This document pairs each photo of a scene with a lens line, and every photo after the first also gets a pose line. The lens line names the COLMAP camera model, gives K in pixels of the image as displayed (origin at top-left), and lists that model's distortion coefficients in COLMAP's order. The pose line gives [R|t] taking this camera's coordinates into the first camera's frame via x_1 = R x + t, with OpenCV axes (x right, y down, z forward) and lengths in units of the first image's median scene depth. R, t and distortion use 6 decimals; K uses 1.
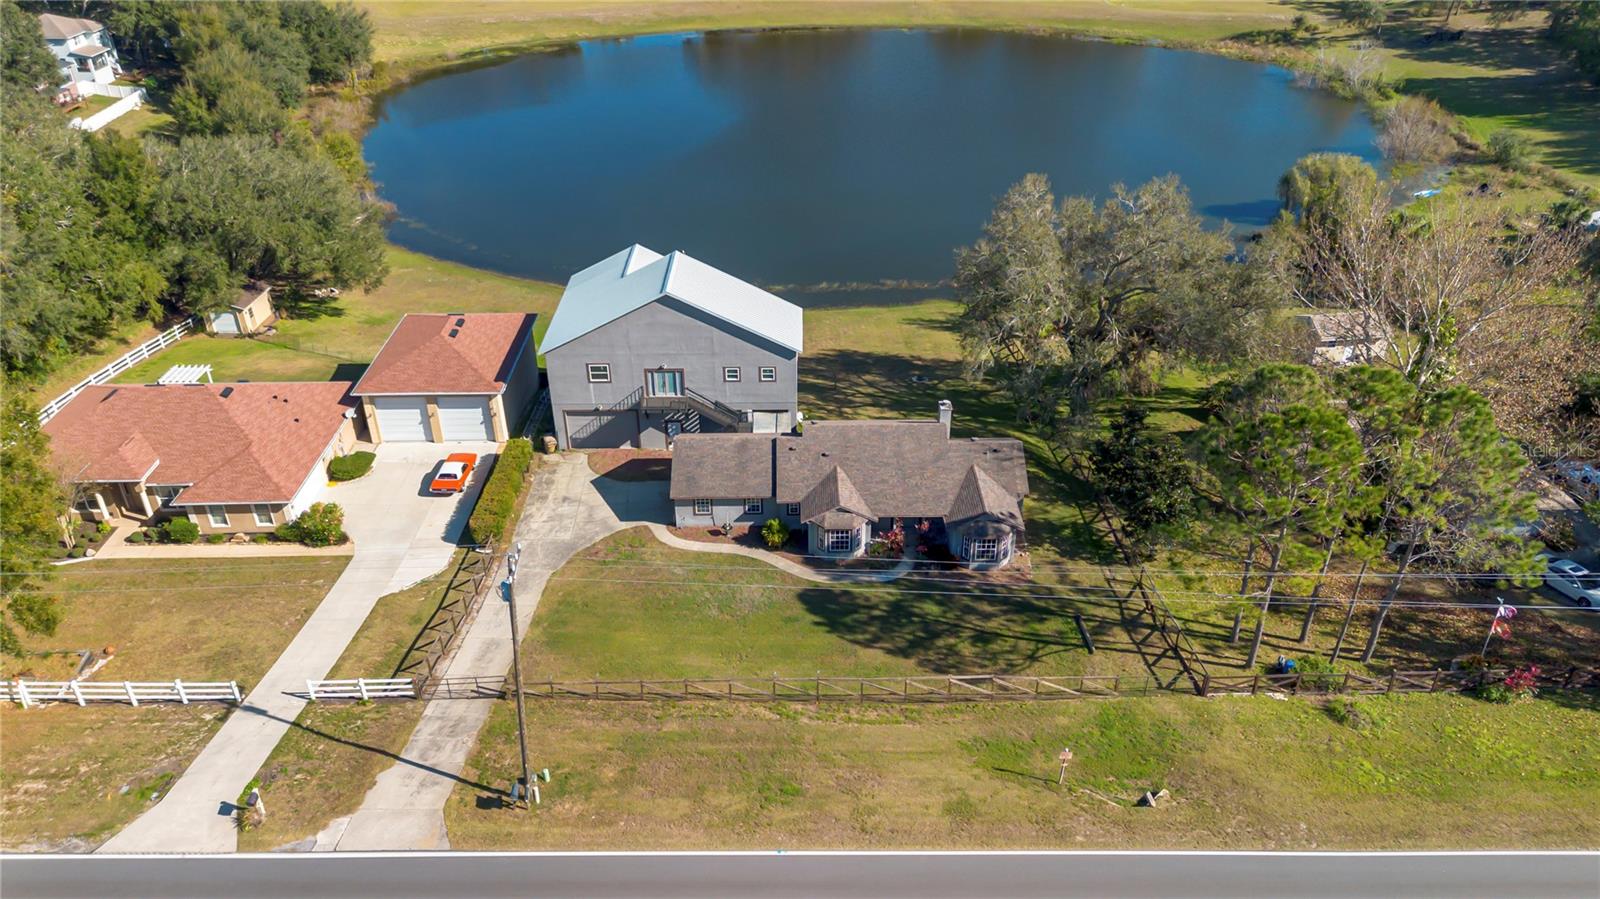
lens RADIAL K [[1135.7, 0, 800.0], [0, 1135.7, 449.5], [0, 0, 1]] dist [0.068984, -0.060251]
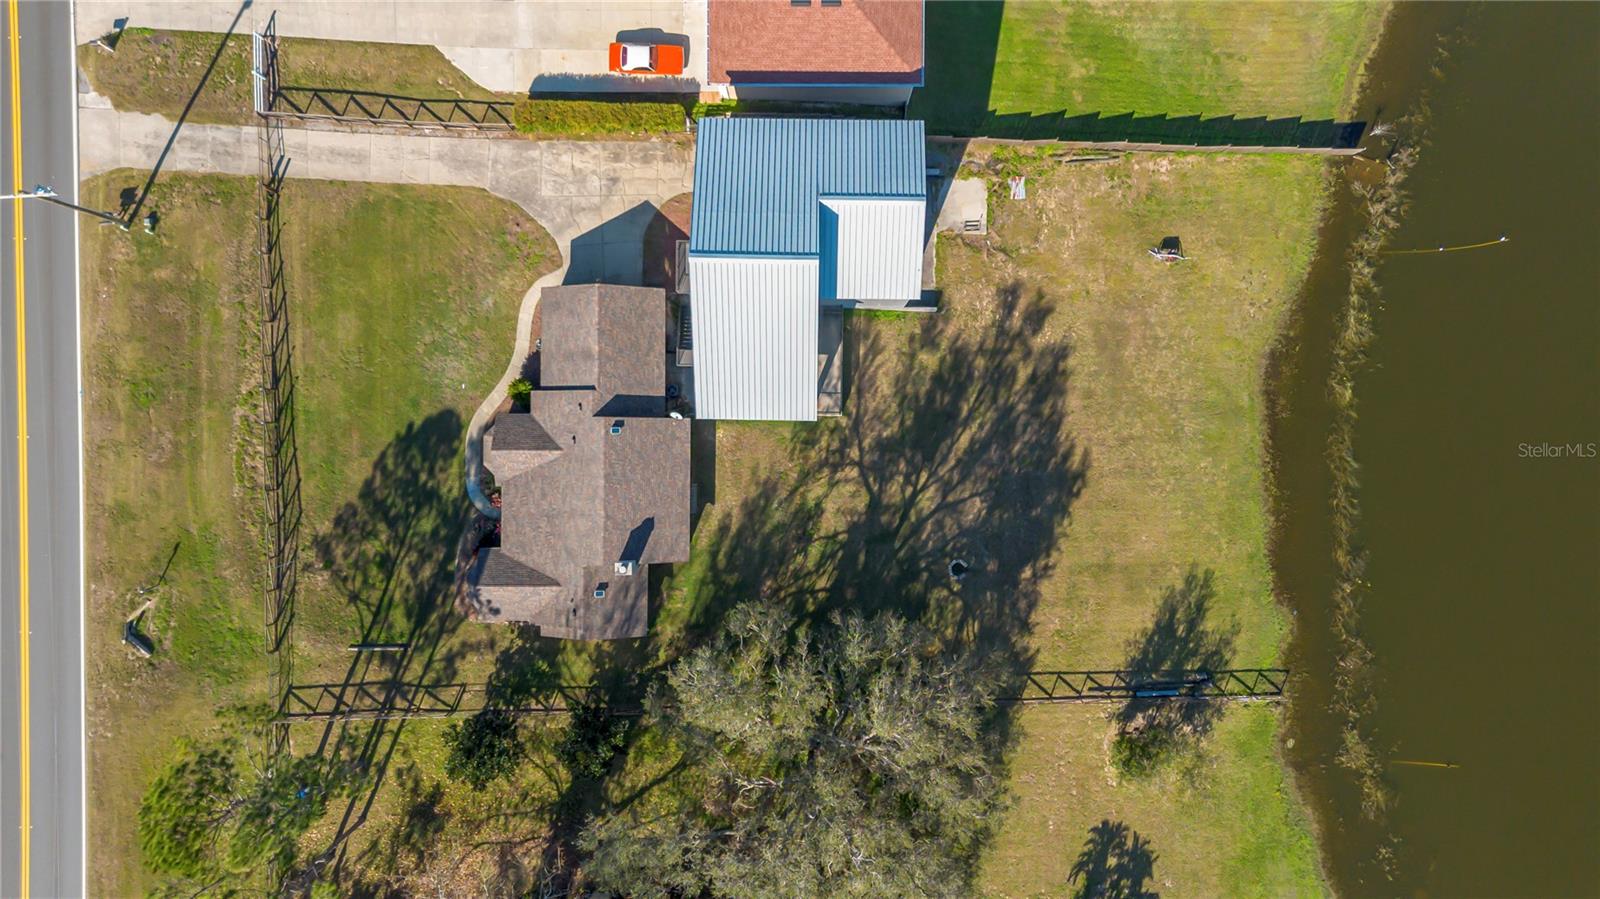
lens RADIAL K [[1135.7, 0, 800.0], [0, 1135.7, 449.5], [0, 0, 1]] dist [0.068984, -0.060251]
pose [[-0.013865, 0.999820, 0.012986, 0.016531], [-0.510273, -0.018244, 0.859819, -0.957369], [0.859901, 0.005295, 0.510434, 0.660789]]
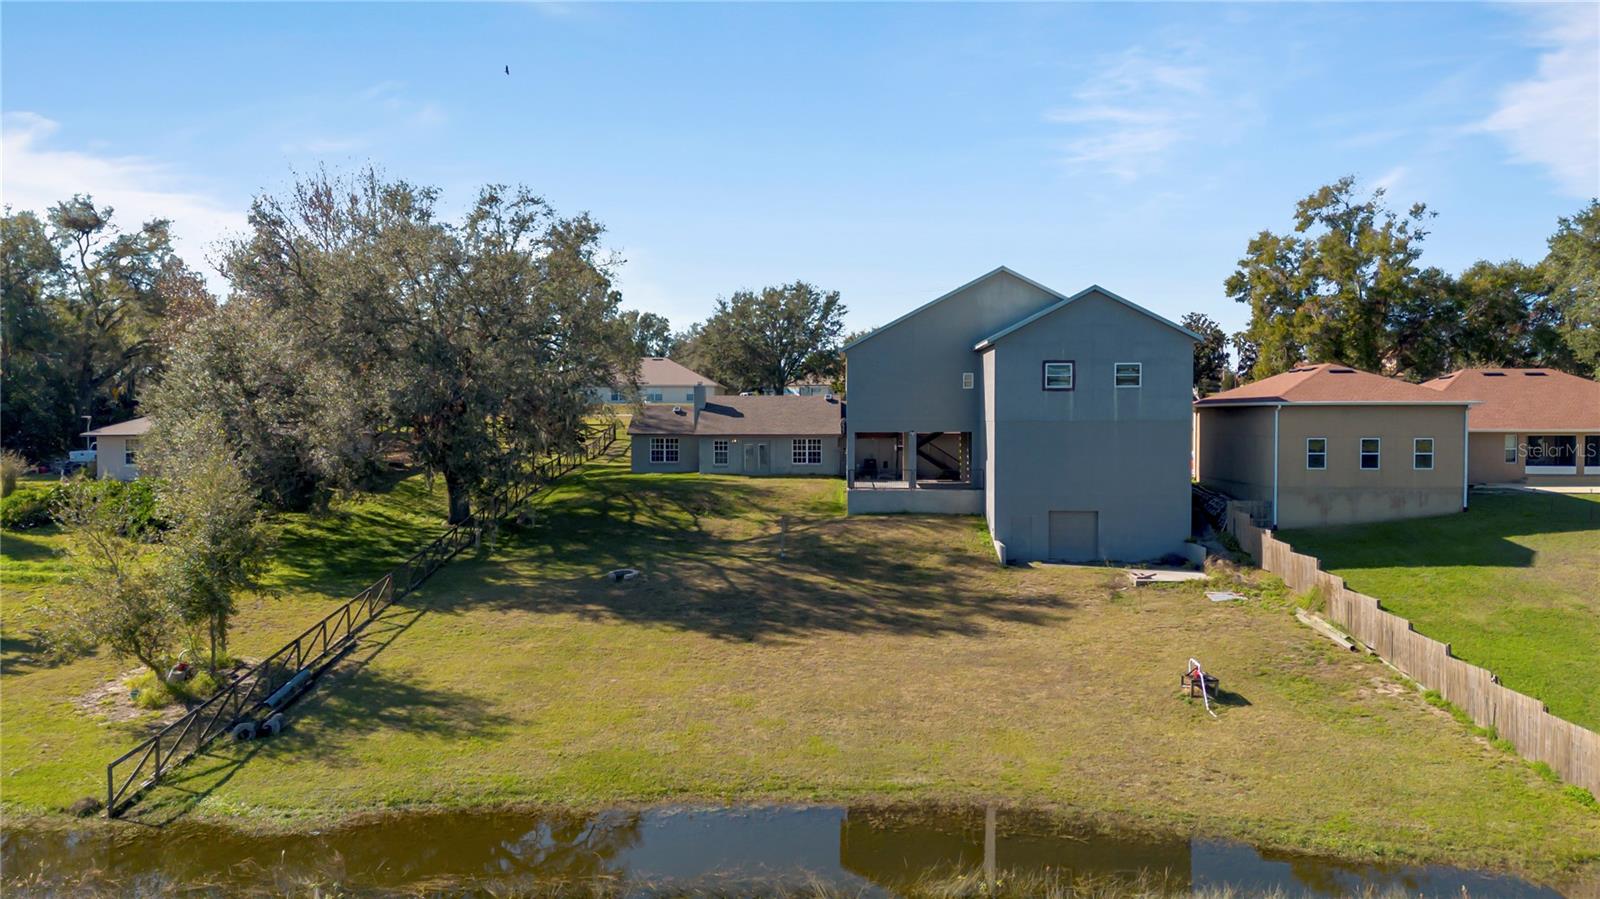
lens RADIAL K [[1144.2, 0, 805.2], [0, 1144.2, 443.3], [0, 0, 1]] dist [0.057206, -0.062085]
pose [[-0.999437, -0.001686, 0.033508, 0.001331], [0.016473, 0.845413, 0.533859, -0.545532], [-0.029228, 0.534111, -0.844909, 1.975151]]
